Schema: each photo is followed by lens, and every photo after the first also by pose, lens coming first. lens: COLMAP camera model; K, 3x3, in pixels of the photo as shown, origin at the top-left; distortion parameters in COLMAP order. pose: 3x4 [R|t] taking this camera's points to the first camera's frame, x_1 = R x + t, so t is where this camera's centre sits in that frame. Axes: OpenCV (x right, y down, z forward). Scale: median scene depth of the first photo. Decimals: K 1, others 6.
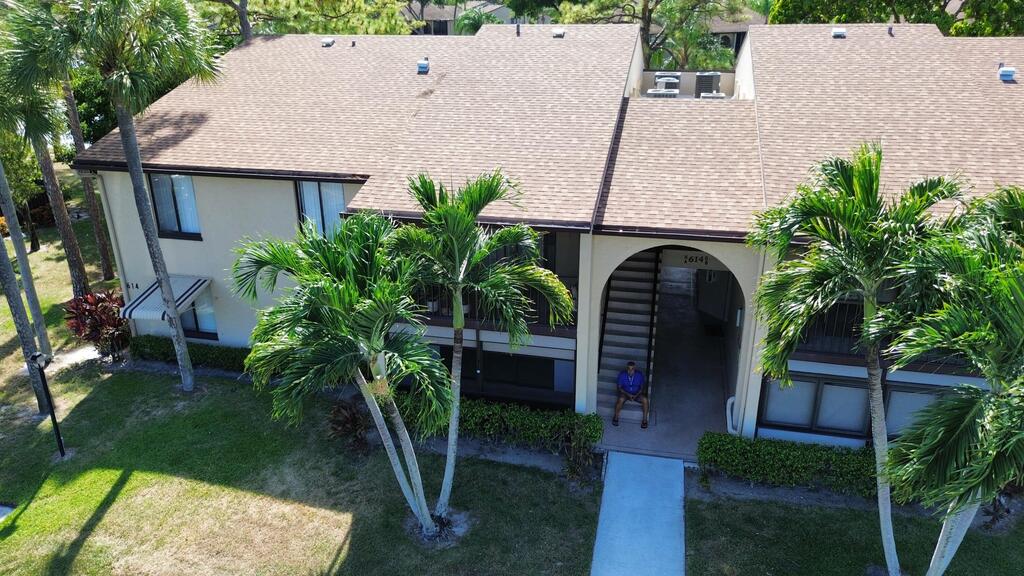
lens RADIAL K [[732.7, 0, 514.5], [0, 732.7, 283.3], [0, 0, 1]] dist [0.041676, -0.022627]
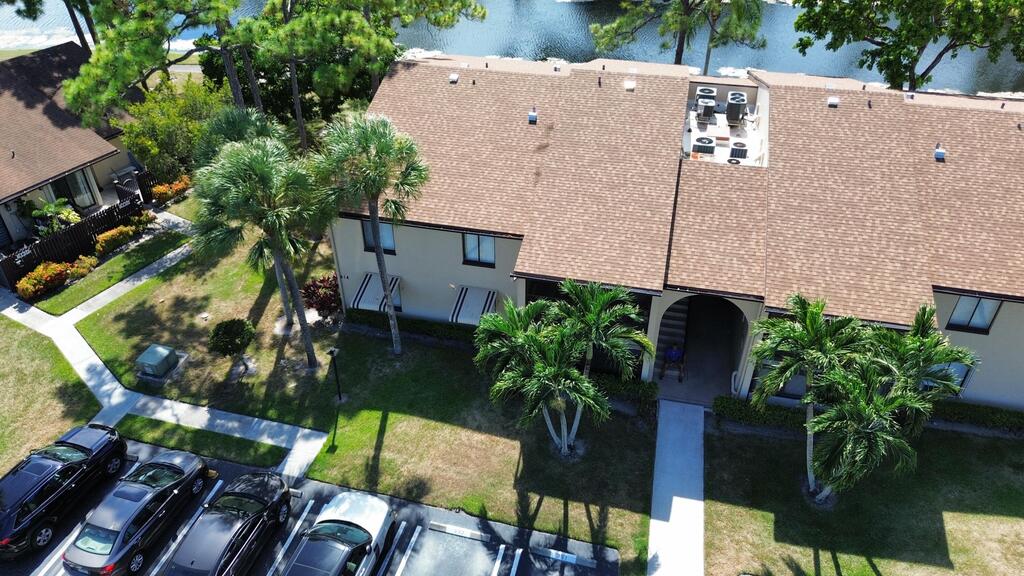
lens RADIAL K [[732.7, 0, 513.0], [0, 732.7, 282.6], [0, 0, 1]] dist [0.041676, -0.022627]
pose [[0.999971, 0.007220, -0.002416, -0.223847], [-0.006358, 0.966492, 0.256617, -0.500432], [0.004188, -0.256594, 0.966510, -0.610937]]
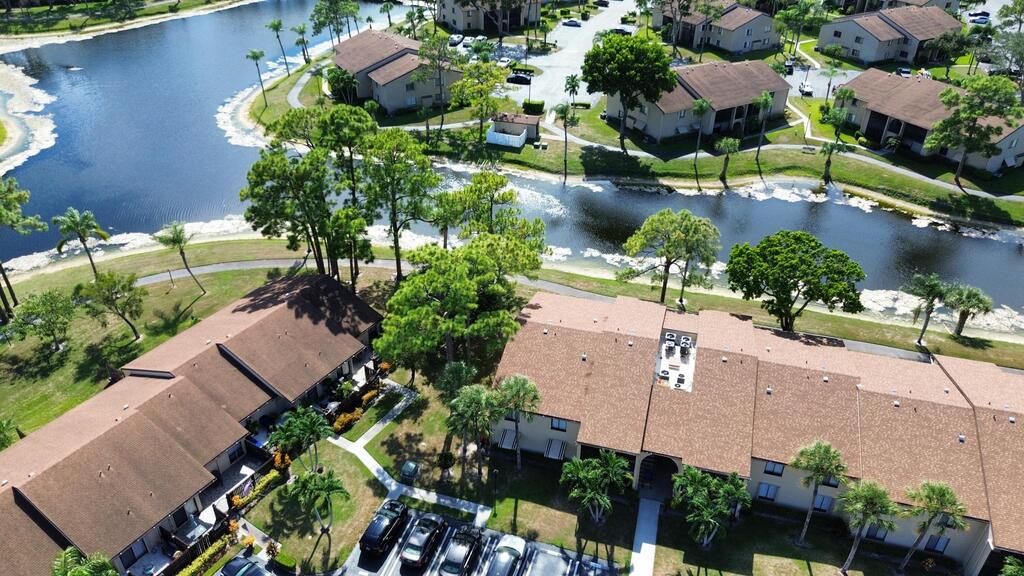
lens RADIAL K [[732.7, 0, 513.8], [0, 732.7, 283.1], [0, 0, 1]] dist [0.041676, -0.022627]
pose [[0.998721, 0.035606, -0.035885, -0.448448], [-0.027488, 0.978247, 0.205612, -1.702628], [0.042426, -0.204363, 0.977975, -2.632752]]
